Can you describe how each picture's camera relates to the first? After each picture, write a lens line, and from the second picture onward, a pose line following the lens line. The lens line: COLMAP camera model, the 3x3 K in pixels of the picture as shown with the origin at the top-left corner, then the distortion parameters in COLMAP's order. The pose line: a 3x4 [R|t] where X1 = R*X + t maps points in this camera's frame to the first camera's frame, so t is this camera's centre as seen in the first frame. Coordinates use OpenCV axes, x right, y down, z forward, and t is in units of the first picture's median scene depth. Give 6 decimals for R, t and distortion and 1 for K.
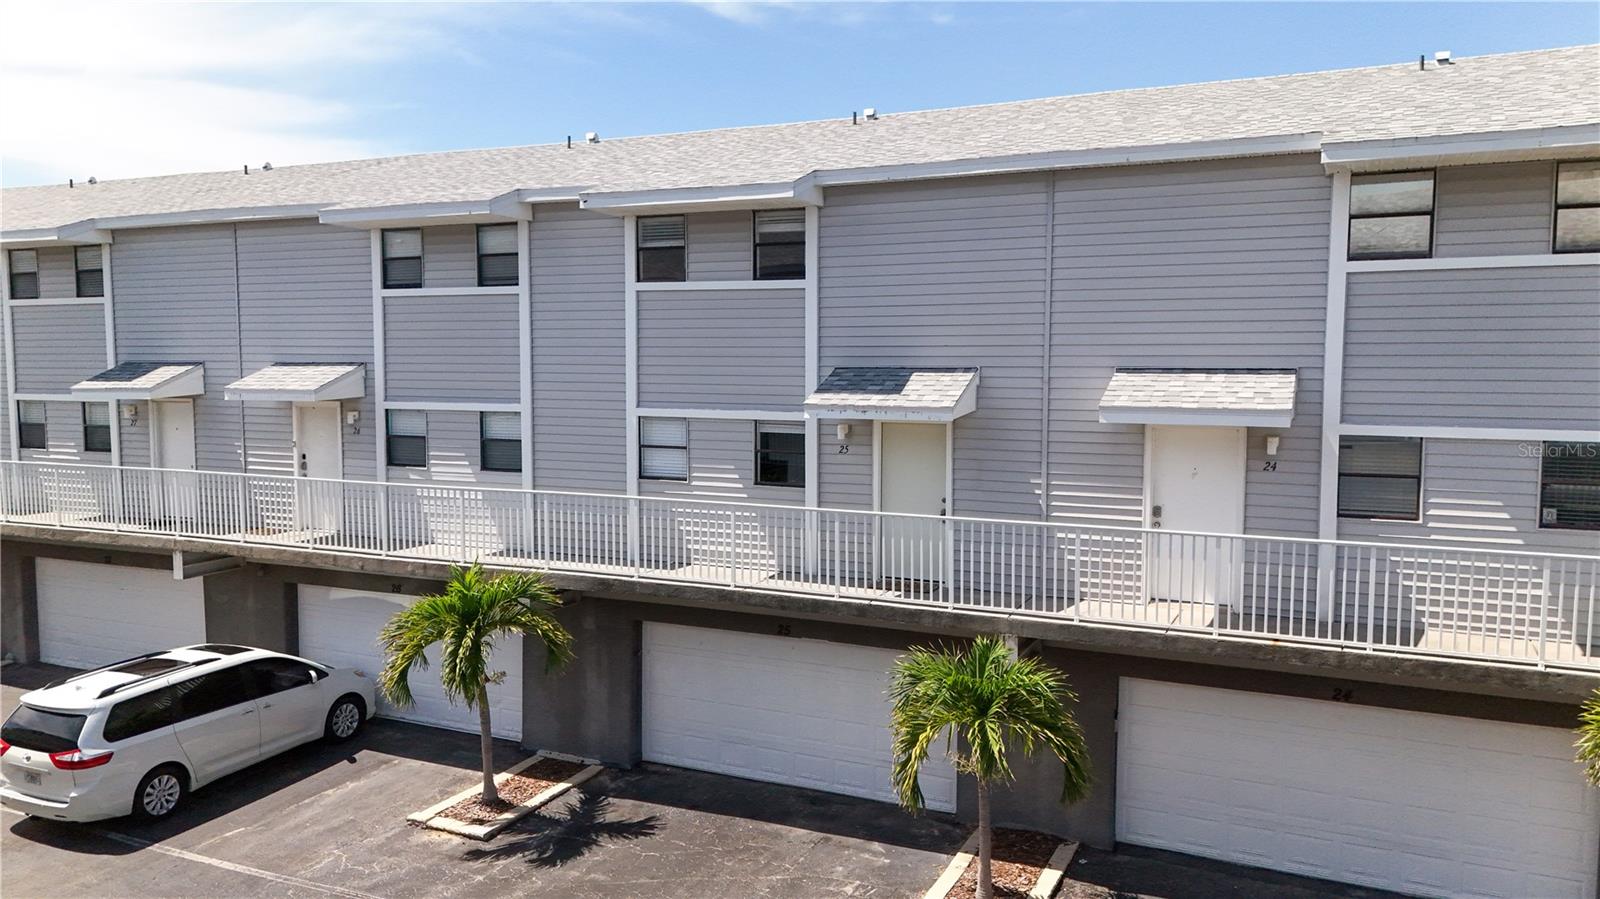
lens RADIAL K [[1162.9, 0, 790.7], [0, 1162.9, 457.4], [0, 0, 1]] dist [0.125665, -0.204635]
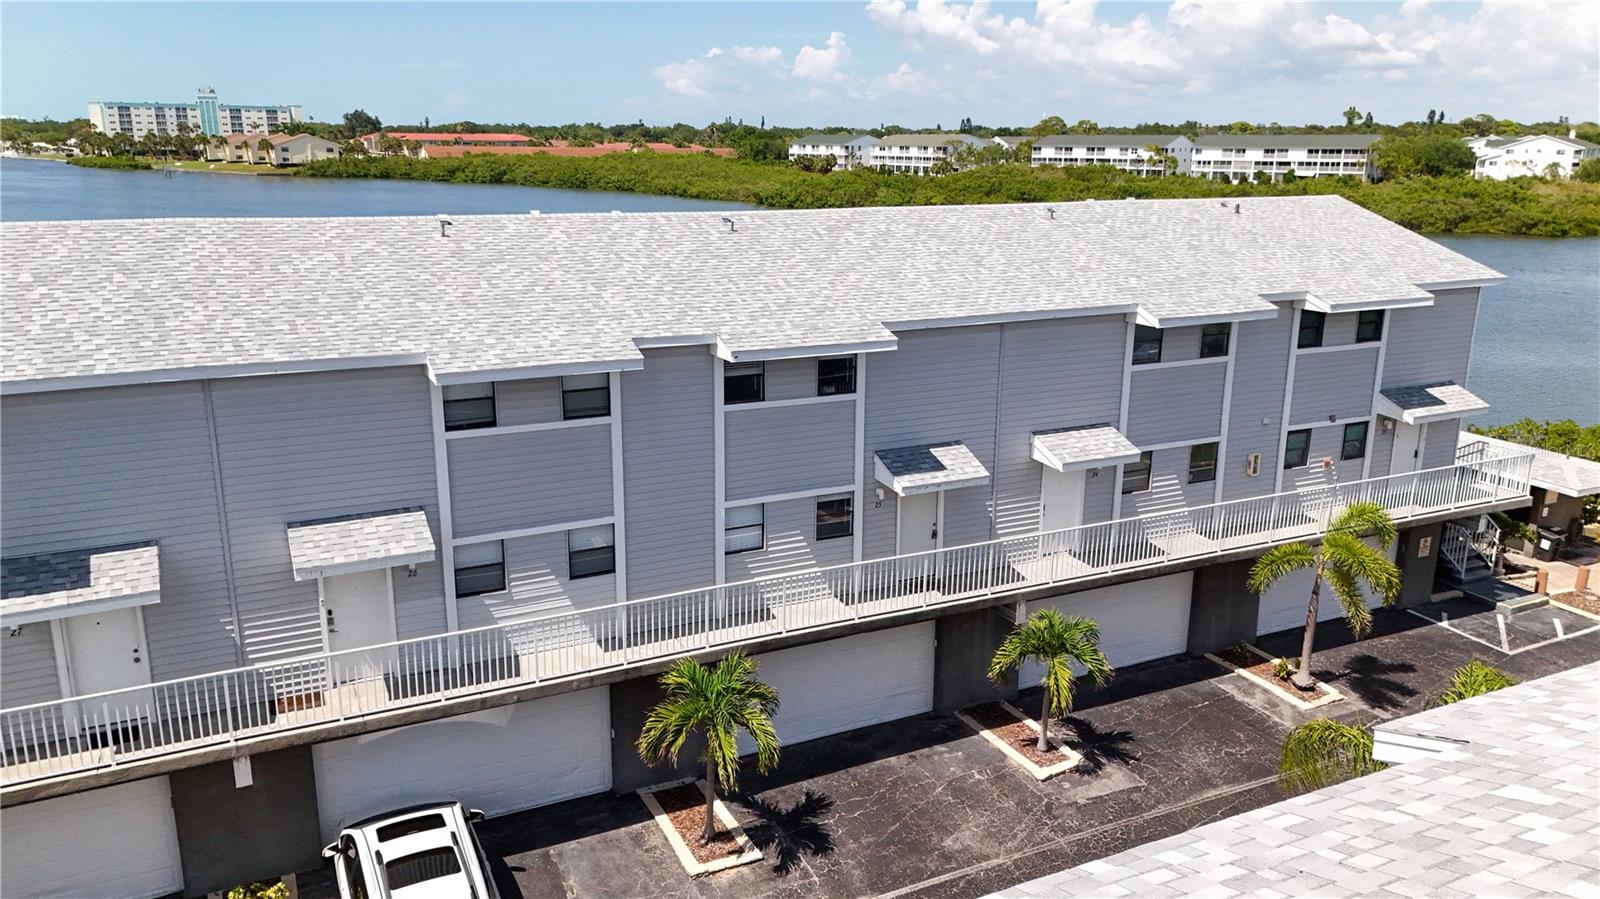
lens RADIAL K [[1187.9, 0, 800.0], [0, 1187.9, 449.5], [0, 0, 1]] dist [0.058454, -0.040433]
pose [[0.624607, -0.196765, 0.755744, -1.082873], [0.061625, 0.977139, 0.203475, -0.368460], [-0.778504, -0.080519, 0.622454, 0.163333]]
